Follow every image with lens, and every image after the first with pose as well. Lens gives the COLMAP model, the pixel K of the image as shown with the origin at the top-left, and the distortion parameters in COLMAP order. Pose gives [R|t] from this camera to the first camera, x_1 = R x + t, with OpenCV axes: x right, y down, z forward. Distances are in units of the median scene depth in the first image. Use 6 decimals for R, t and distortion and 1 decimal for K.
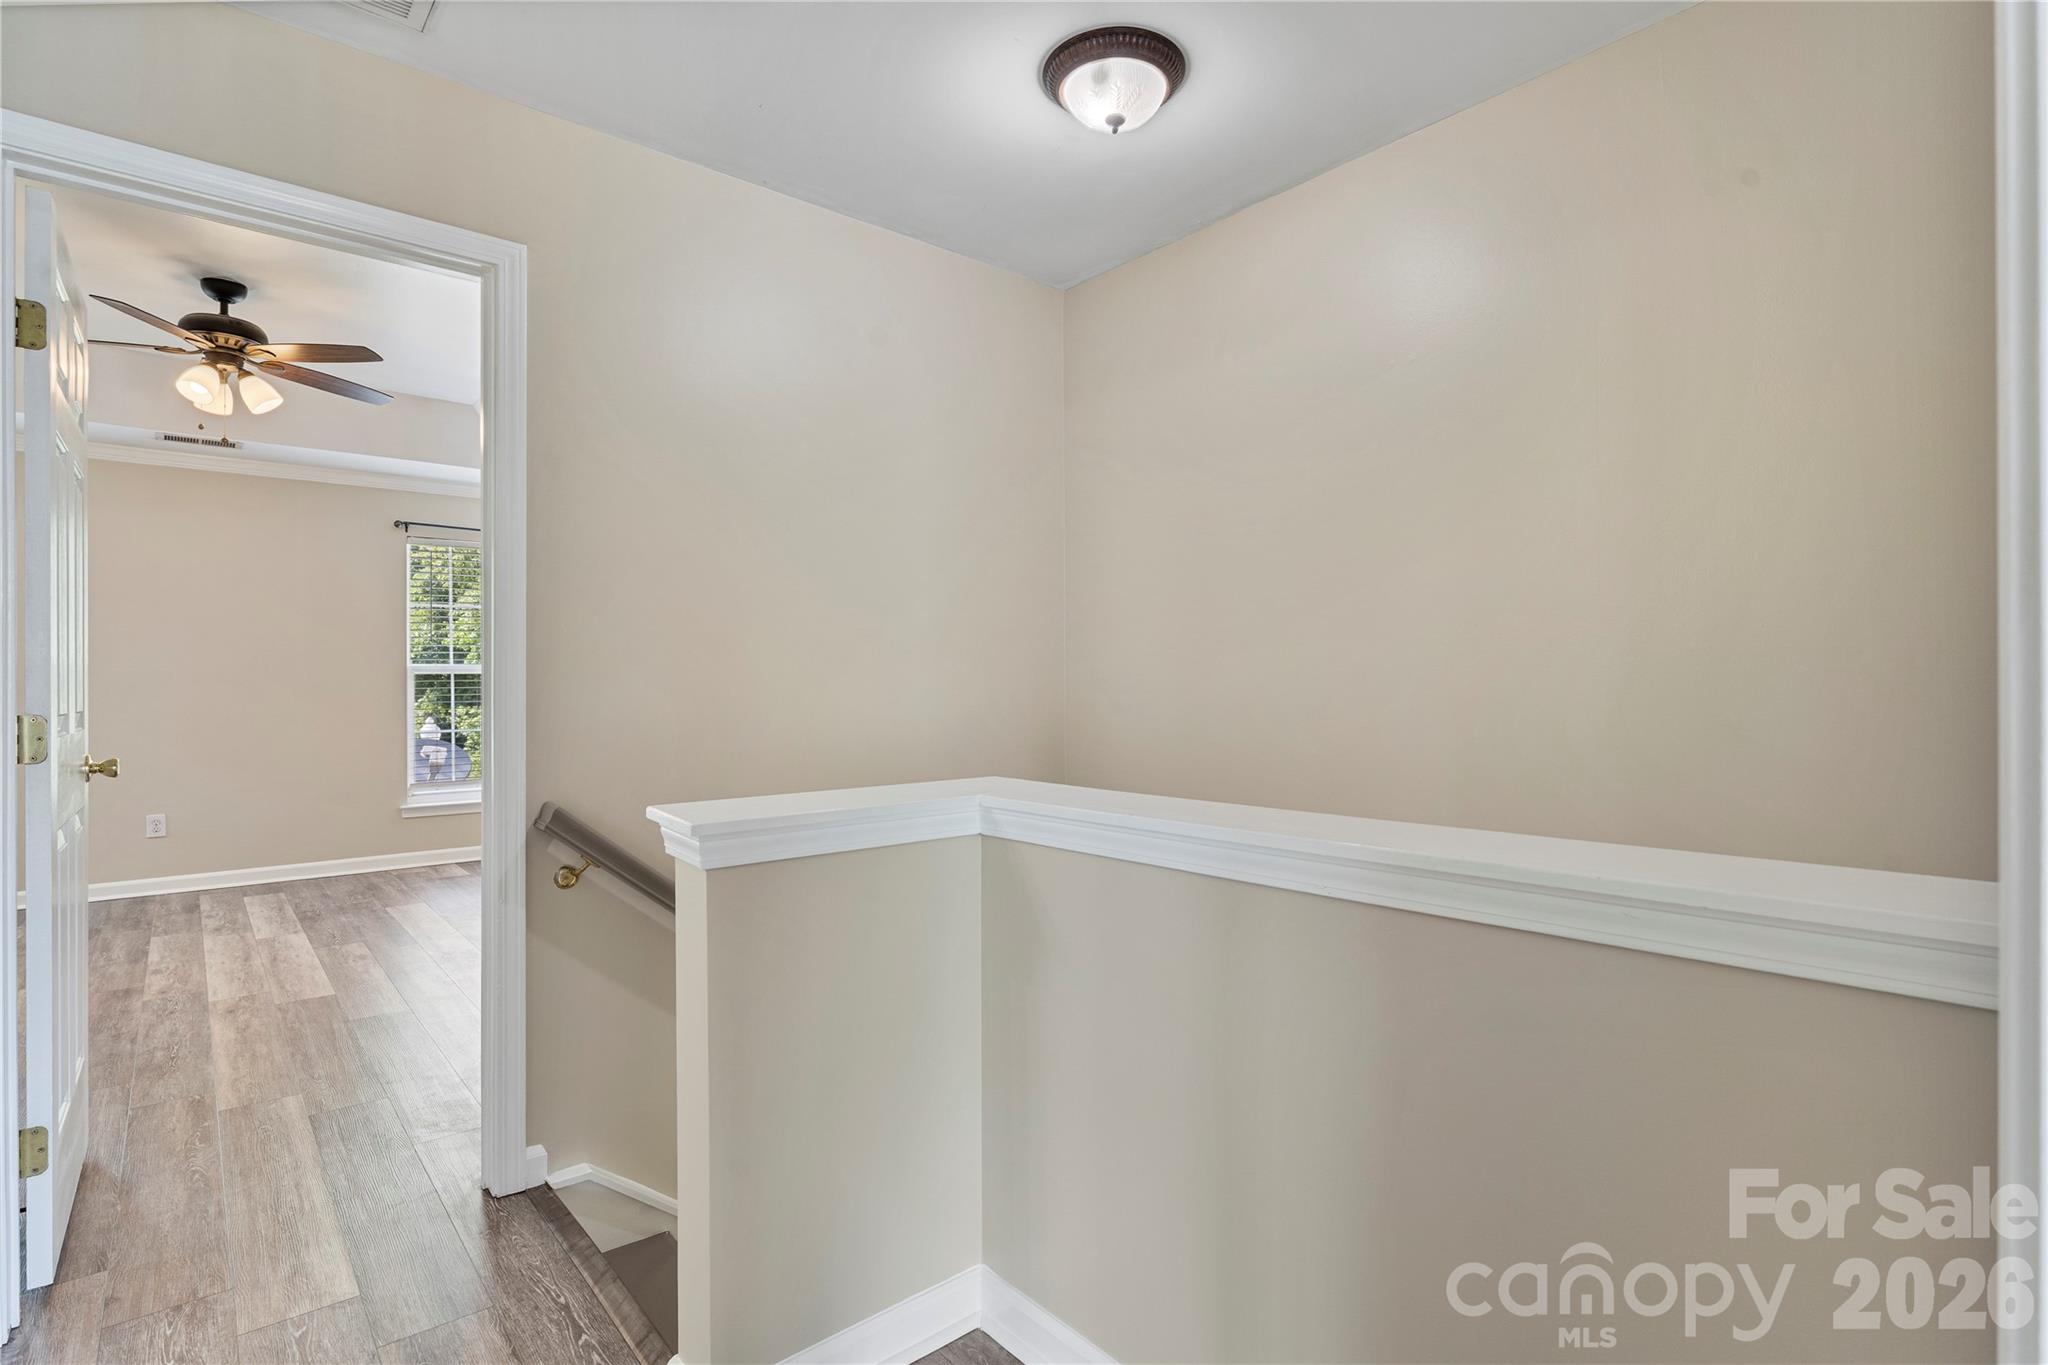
lens RADIAL K [[987.4, 0, 1022.5], [0, 987.4, 688.7], [0, 0, 1]] dist [-0.000730, -0.000723]
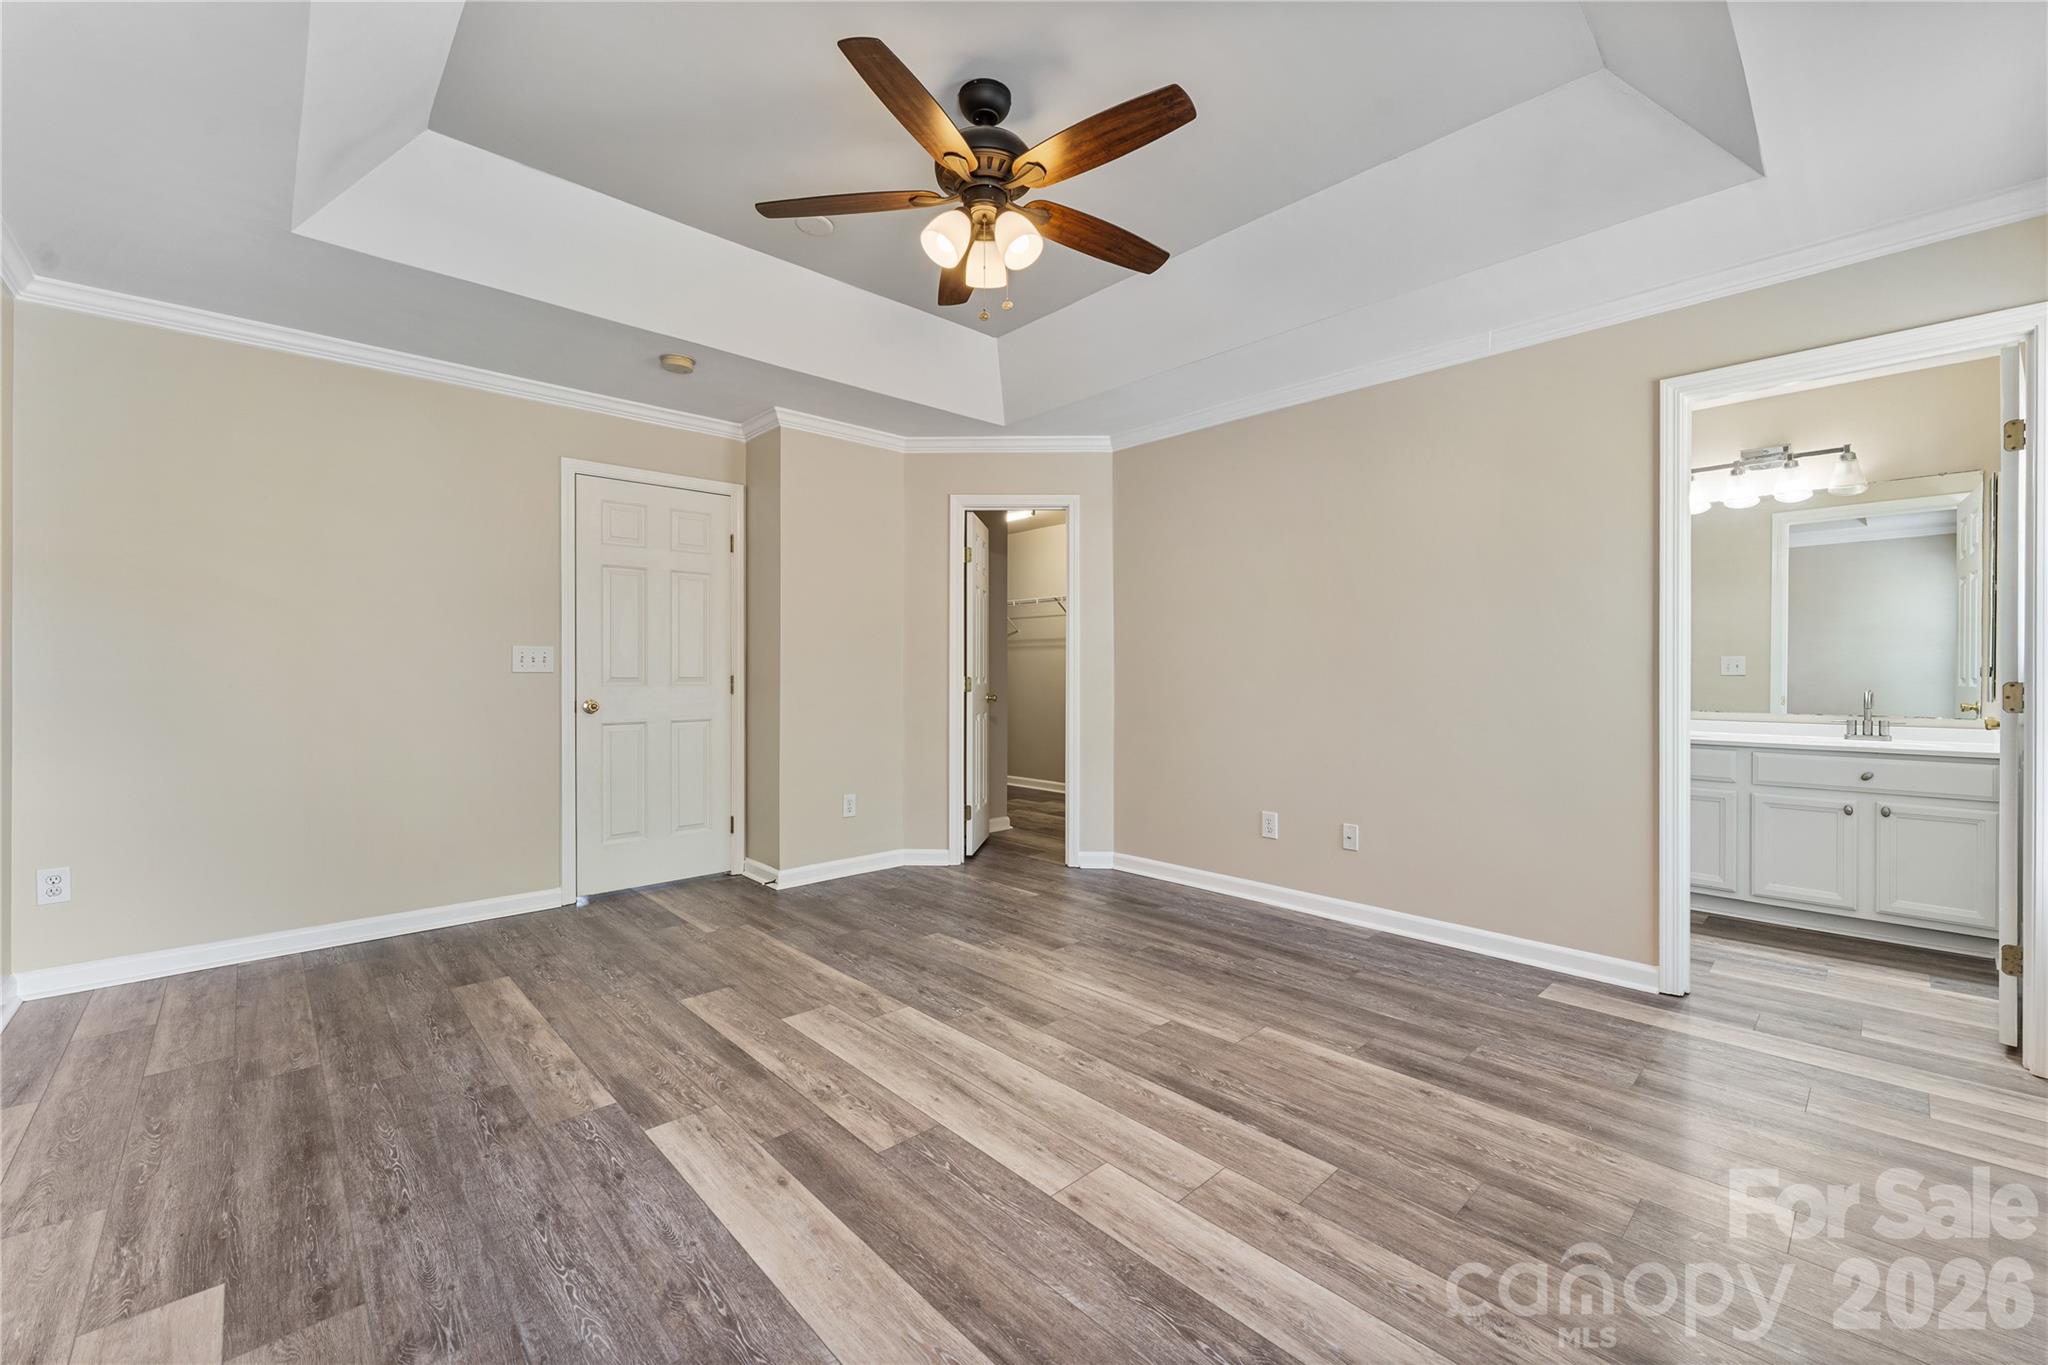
lens RADIAL K [[826.3, 0, 1026.3], [0, 826.3, 671.6], [0, 0, 1]] dist [0.001163, -0.000525]
pose [[-0.998711, 0.004653, -0.050547, -0.685927], [0.004498, 0.999985, 0.003178, 0.002993], [0.050561, 0.002947, -0.998717, 1.356788]]
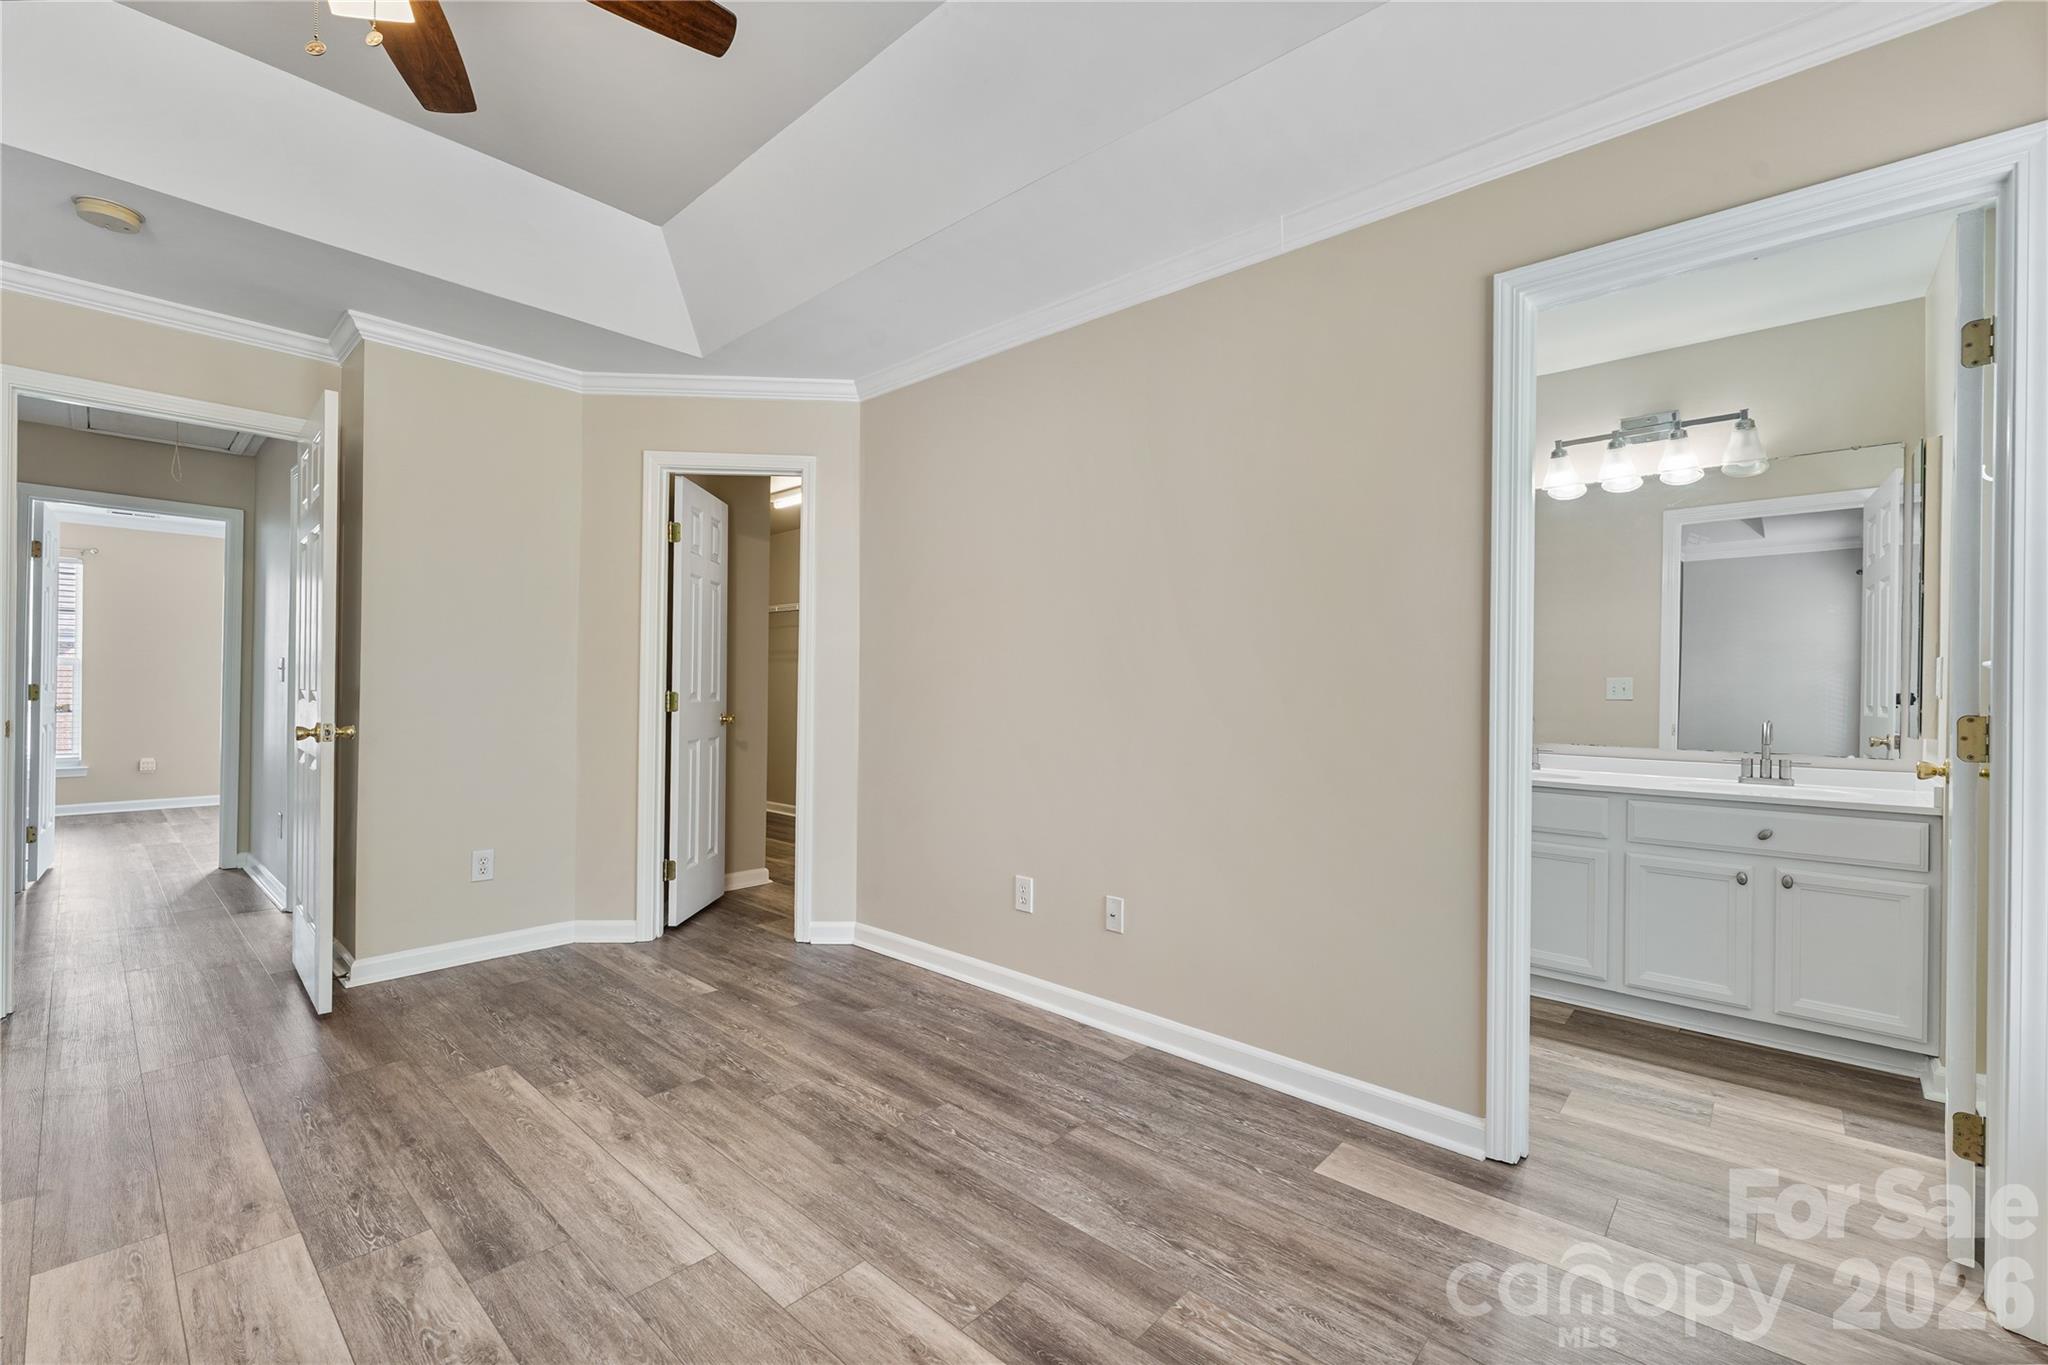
lens RADIAL K [[856.0, 0, 1022.4], [0, 856.0, 685.8], [0, 0, 1]] dist [-0.000899, -0.000226]
pose [[-0.991435, -0.006628, -0.130430, -0.891239], [-0.006656, 0.999978, -0.000220, 0.004574], [0.130428, 0.000650, -0.991458, 1.172000]]
